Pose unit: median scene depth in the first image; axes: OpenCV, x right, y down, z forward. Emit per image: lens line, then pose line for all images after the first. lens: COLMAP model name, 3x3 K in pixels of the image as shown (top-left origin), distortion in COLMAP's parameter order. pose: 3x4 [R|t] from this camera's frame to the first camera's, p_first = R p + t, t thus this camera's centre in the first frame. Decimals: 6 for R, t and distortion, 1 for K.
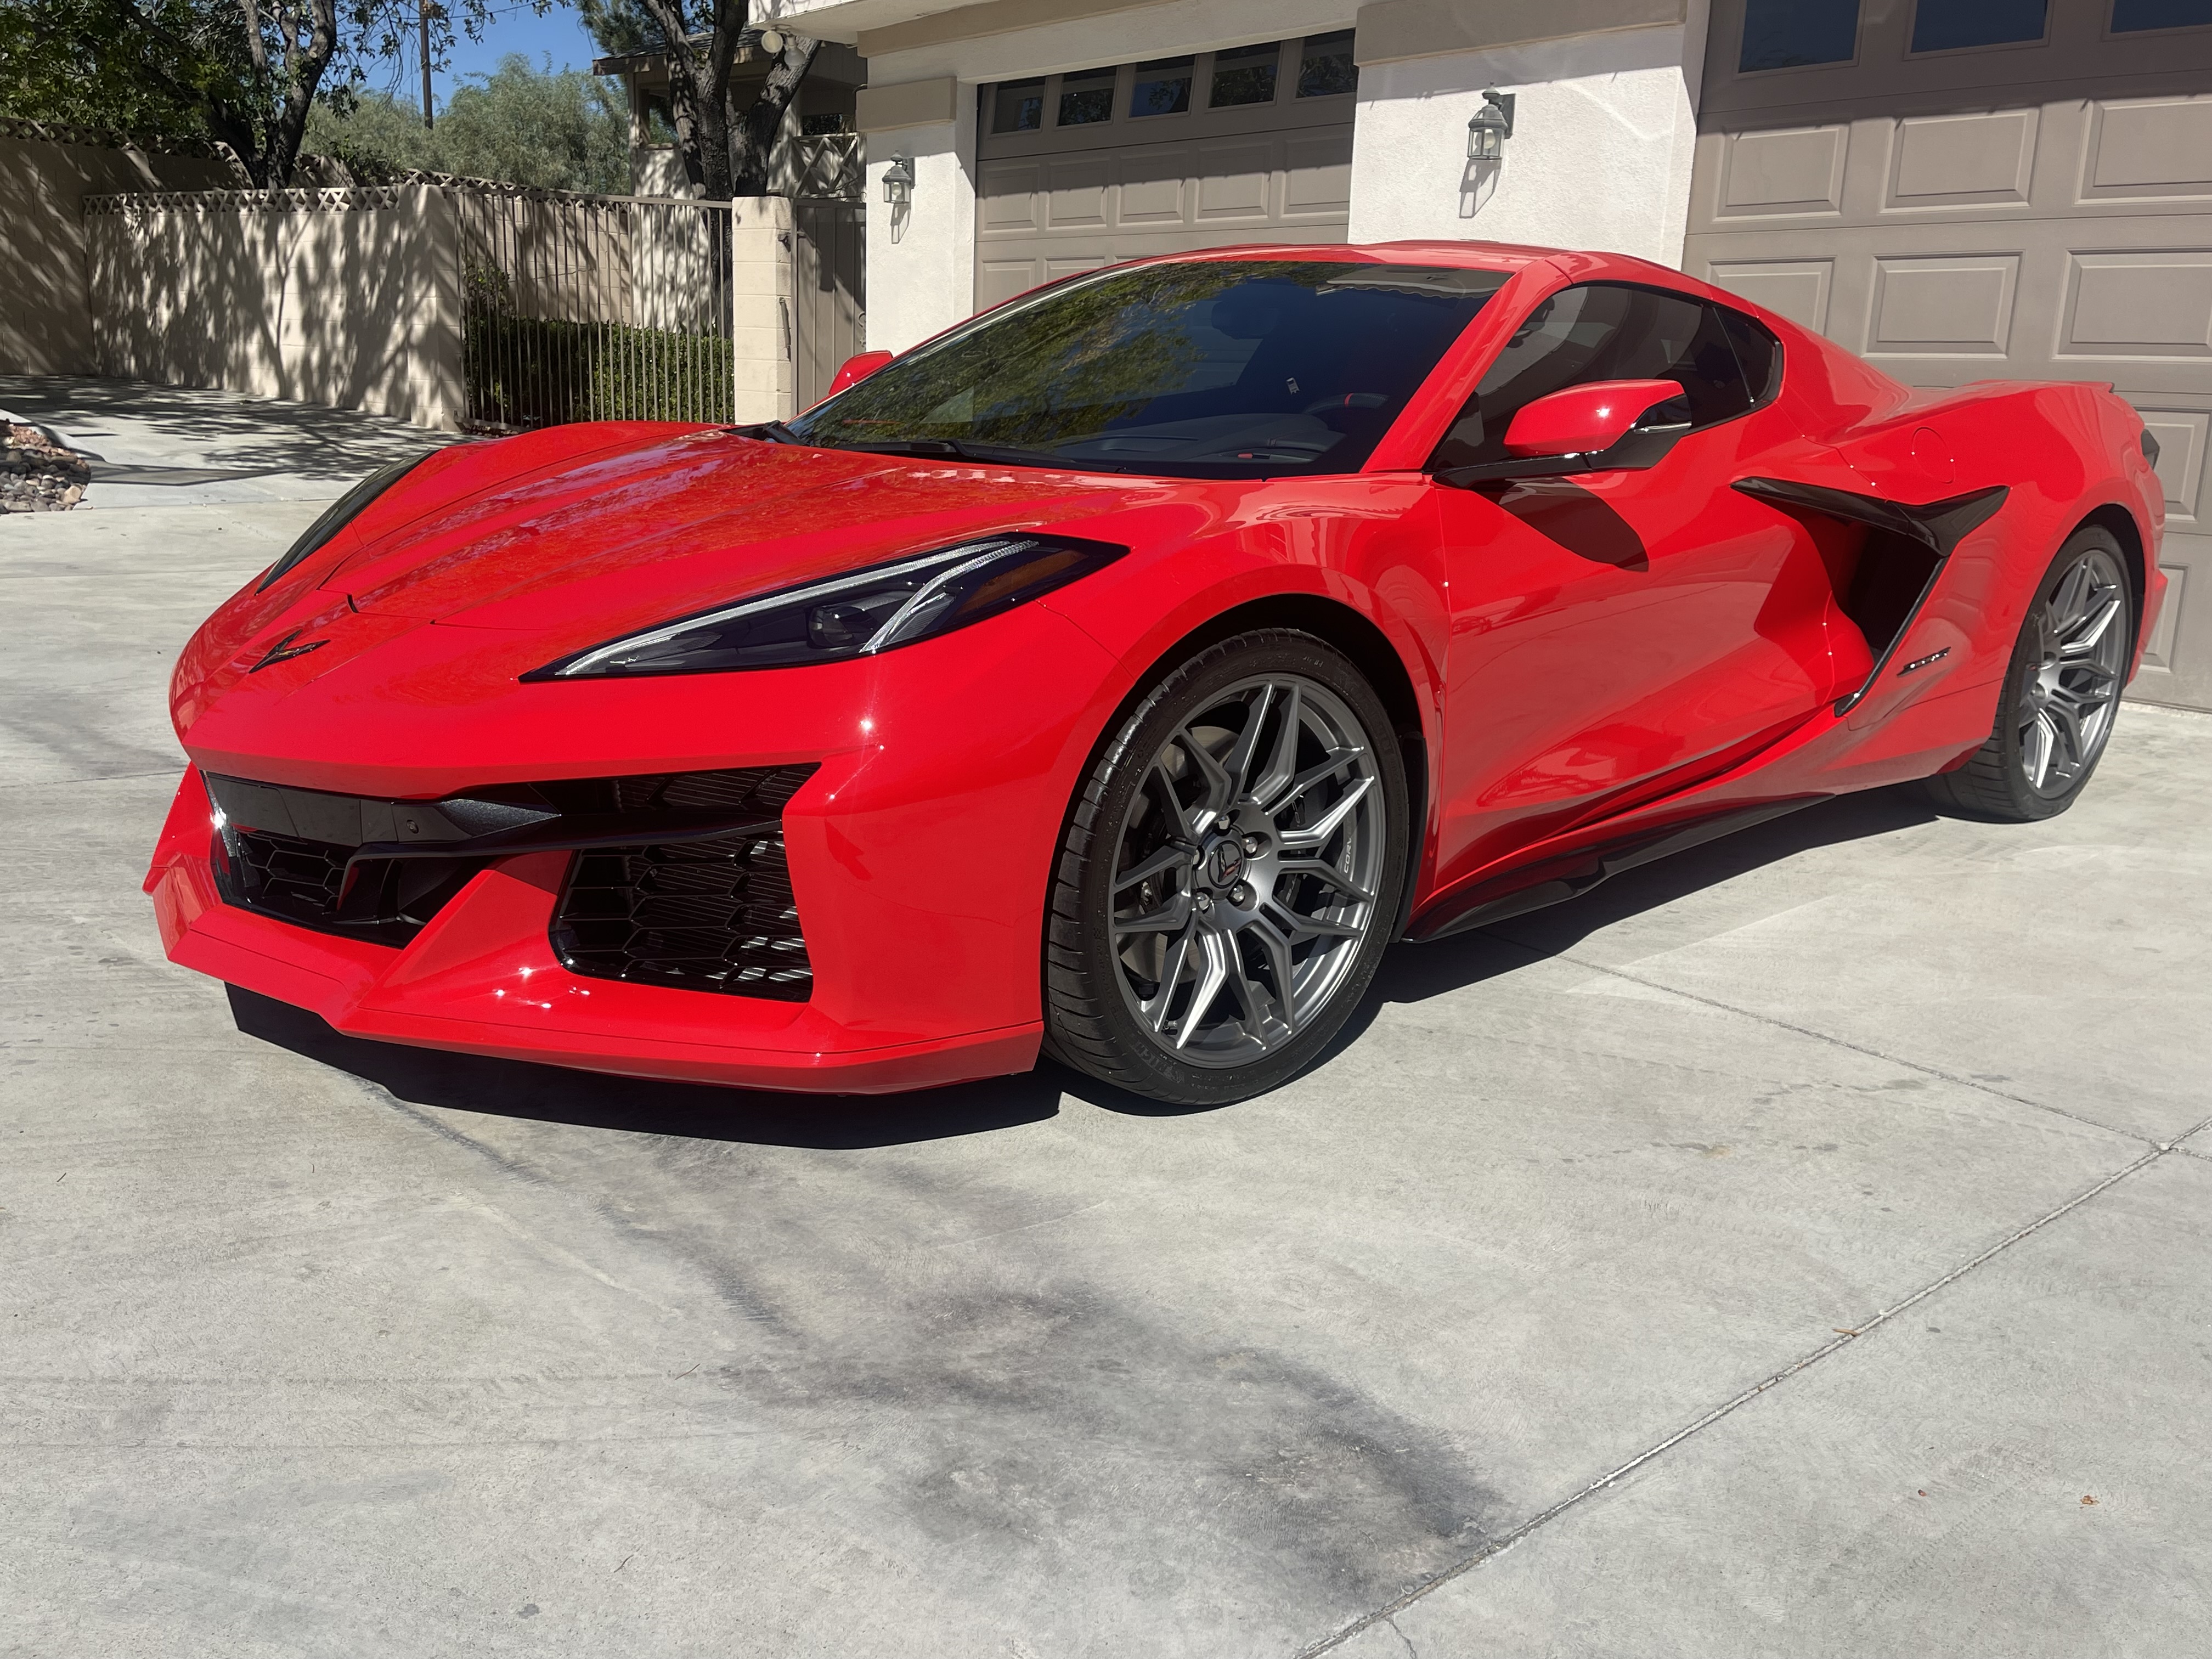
lens RADIAL K [[1814.6, 0, 1089.3], [0, 1814.6, 816.1], [0, 0, 1]] dist [0.063044, -0.092706]
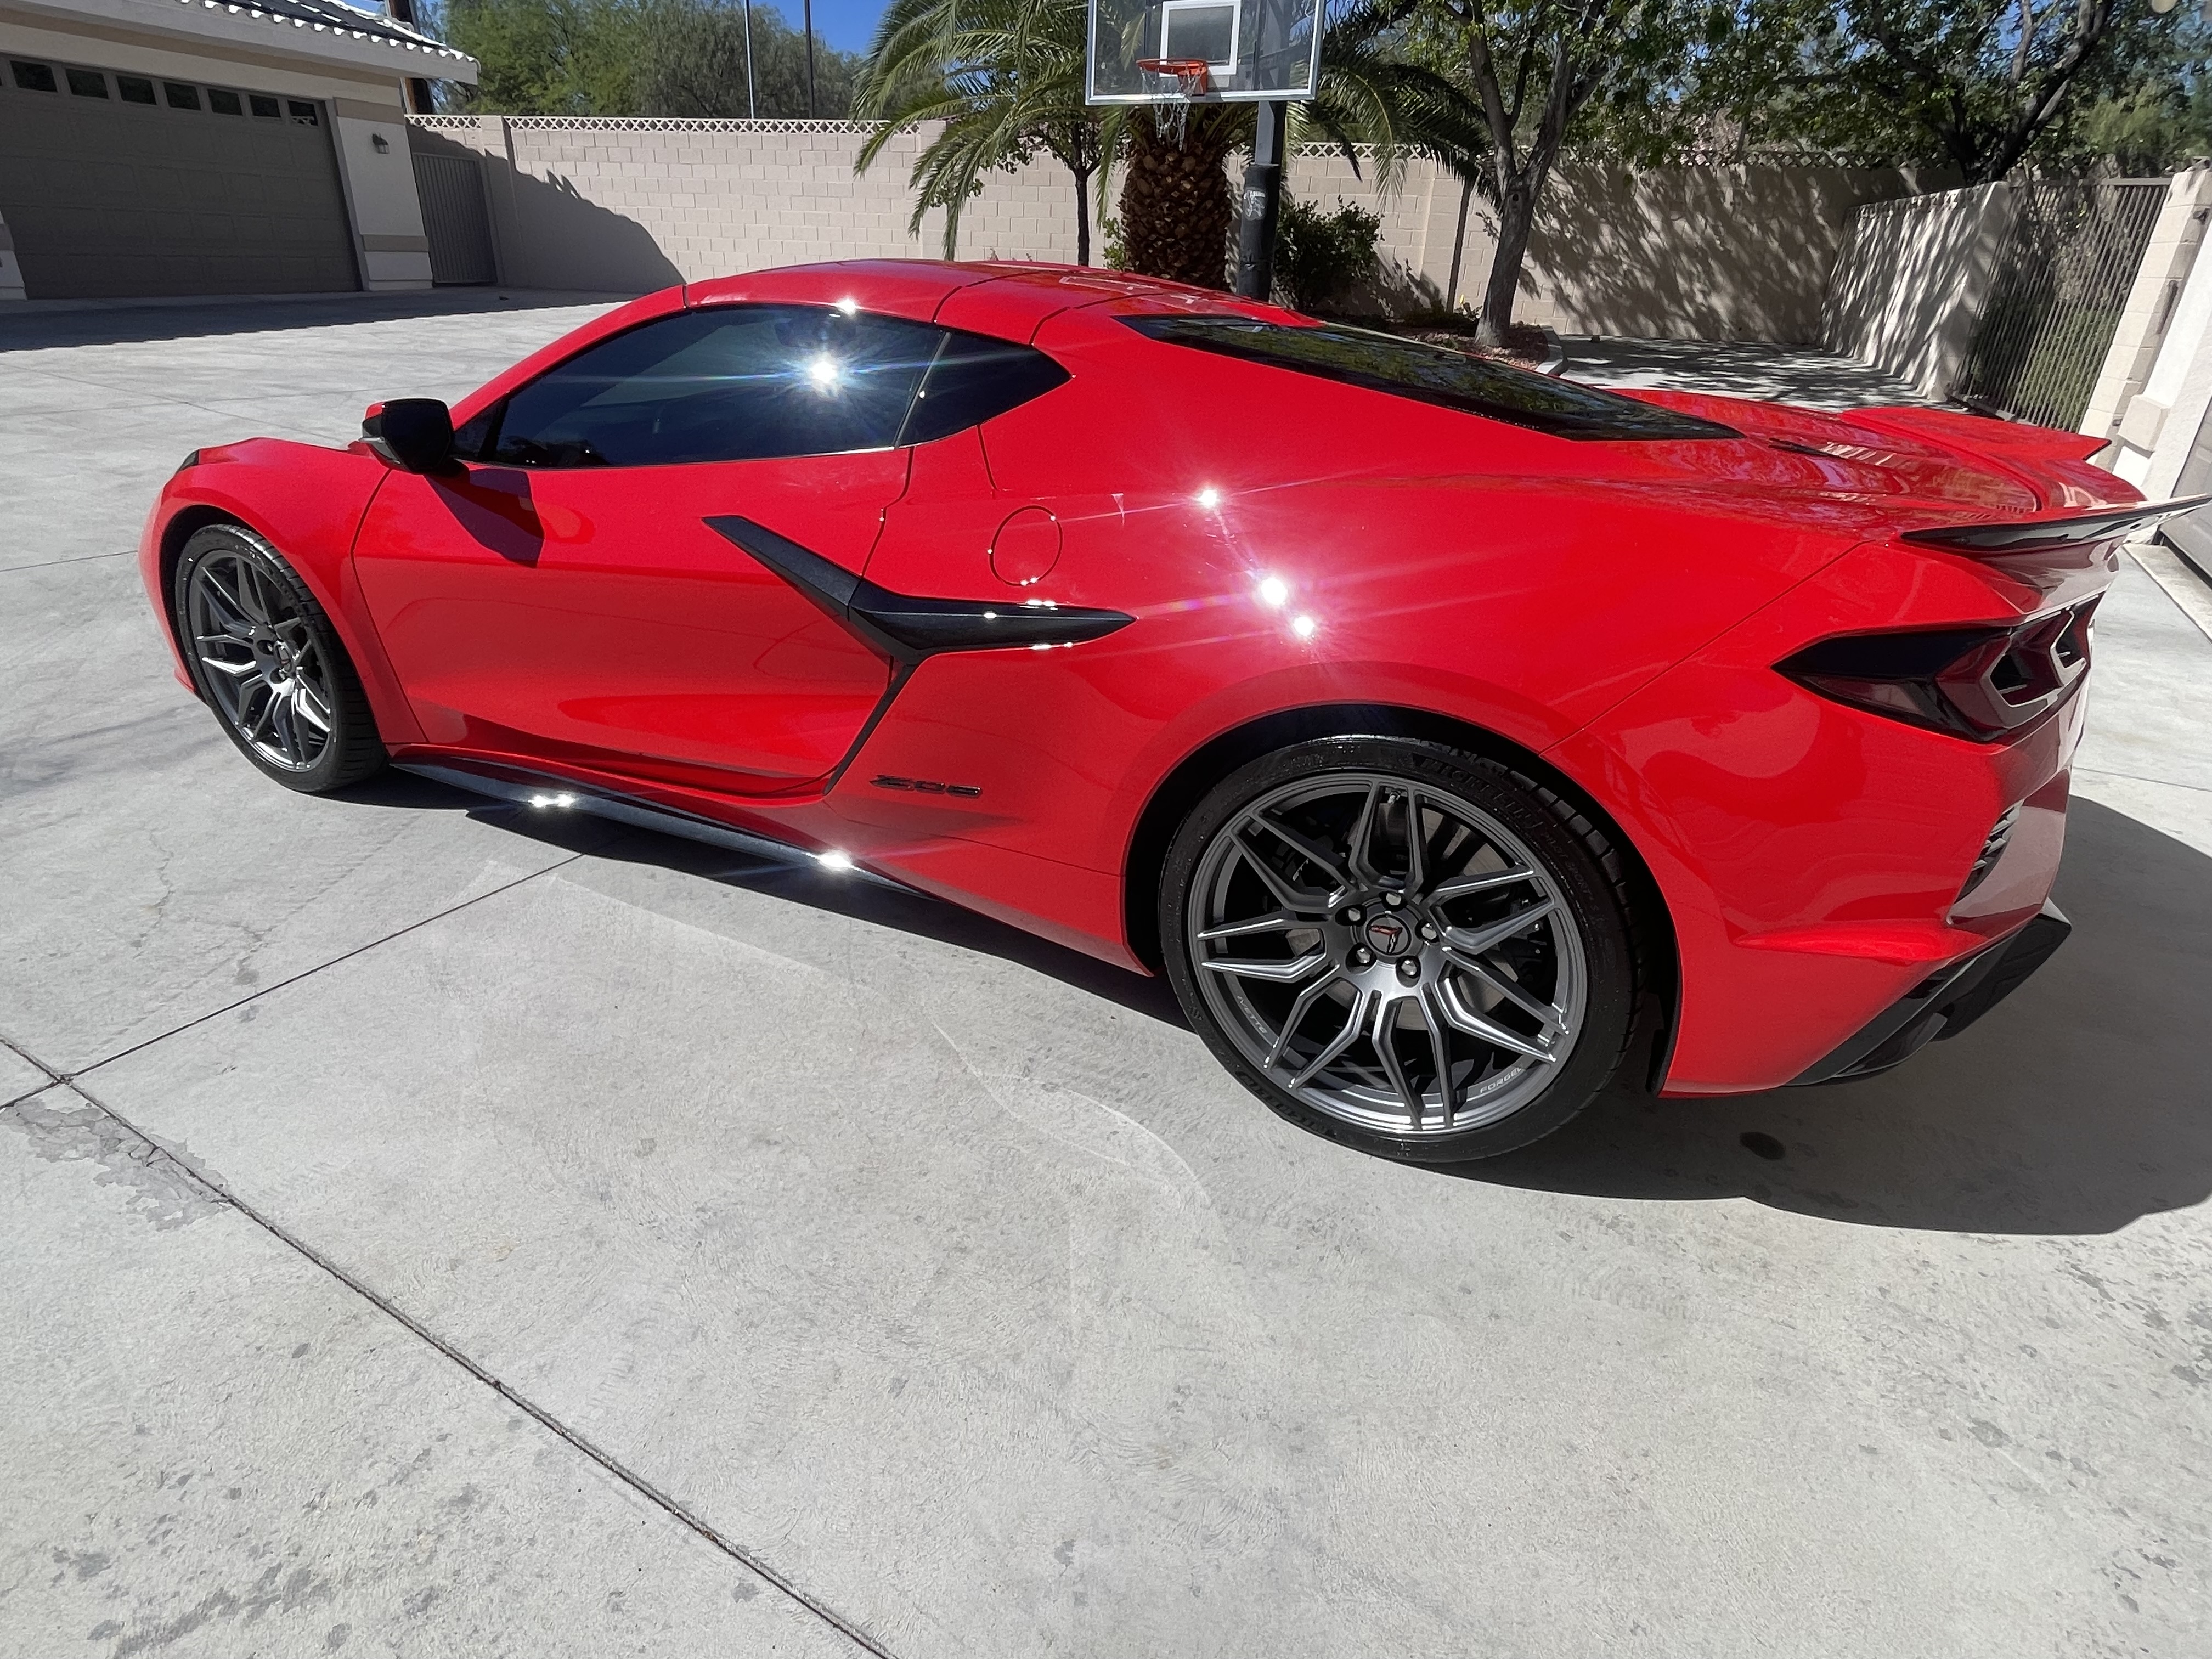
lens RADIAL K [[1166.8, 0, 1106.0], [0, 1166.8, 829.5], [0, 0, 1]] dist [-0.000775, 0.000635]
pose [[0.349568, 0.386432, -0.853506, 0.230729], [-0.240726, 0.917441, 0.316786, -0.062154], [0.905457, 0.094722, 0.413732, 0.209449]]
